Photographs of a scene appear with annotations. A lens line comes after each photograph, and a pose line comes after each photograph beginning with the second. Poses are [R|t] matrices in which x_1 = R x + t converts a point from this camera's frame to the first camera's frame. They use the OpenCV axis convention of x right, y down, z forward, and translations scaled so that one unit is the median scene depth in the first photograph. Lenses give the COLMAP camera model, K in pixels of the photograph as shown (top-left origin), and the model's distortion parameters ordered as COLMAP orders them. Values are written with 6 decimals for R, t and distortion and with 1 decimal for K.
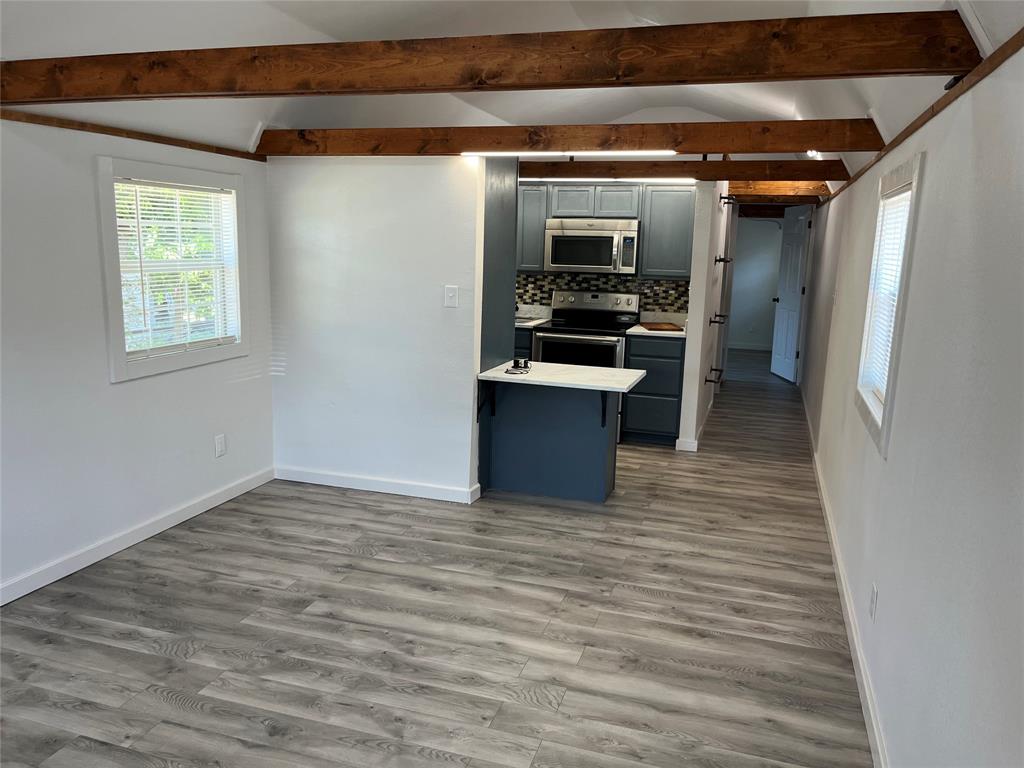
lens RADIAL K [[764.7, 0, 515.3], [0, 764.7, 395.7], [0, 0, 1]] dist [0.073438, -0.108261]
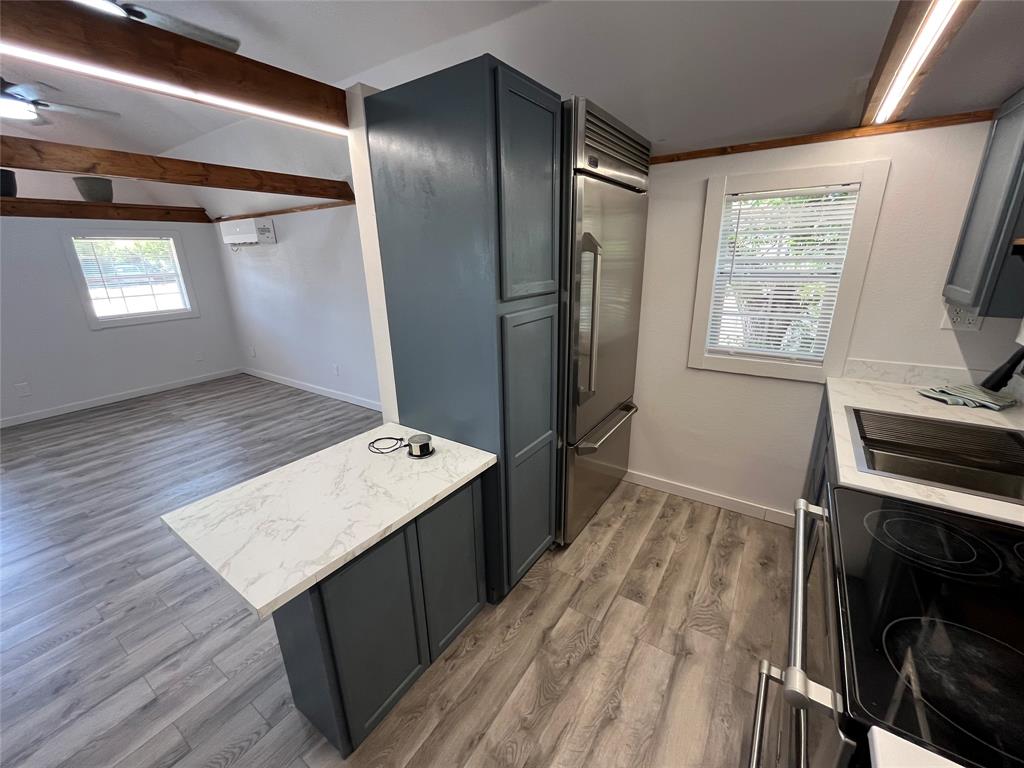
lens RADIAL K [[413.9, 0, 512.0], [0, 413.9, 384.0], [0, 0, 1]] dist [-0.003104, -0.000463]
pose [[-0.273002, 0.270265, -0.923269, 0.227736], [-0.176838, 0.929274, 0.324312, -0.169484], [0.945621, 0.251807, -0.205900, 0.891705]]
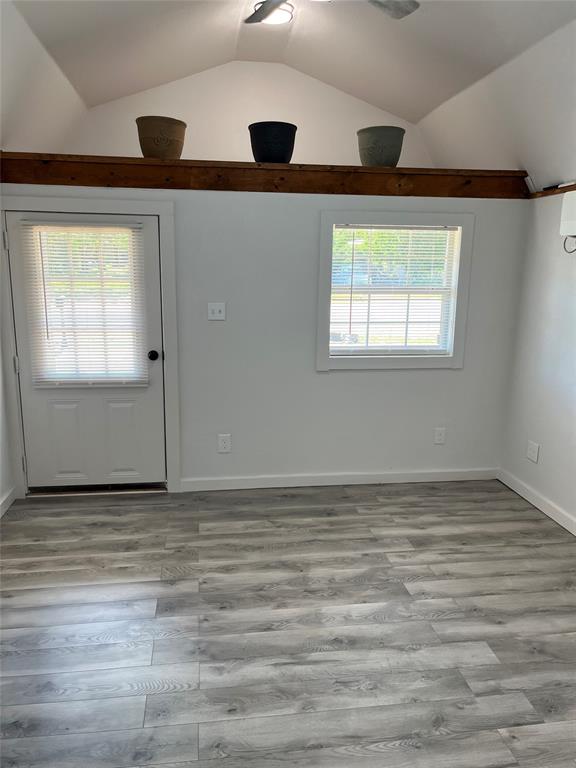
lens RADIAL K [[573.5, 0, 278.9], [0, 573.5, 383.3], [0, 0, 1]] dist [0.073438, -0.108261]
pose [[-0.901600, 0.050828, -0.429575, 0.044477], [-0.123968, 0.921058, 0.369168, -0.106470], [0.414428, 0.386095, -0.824124, 0.527731]]
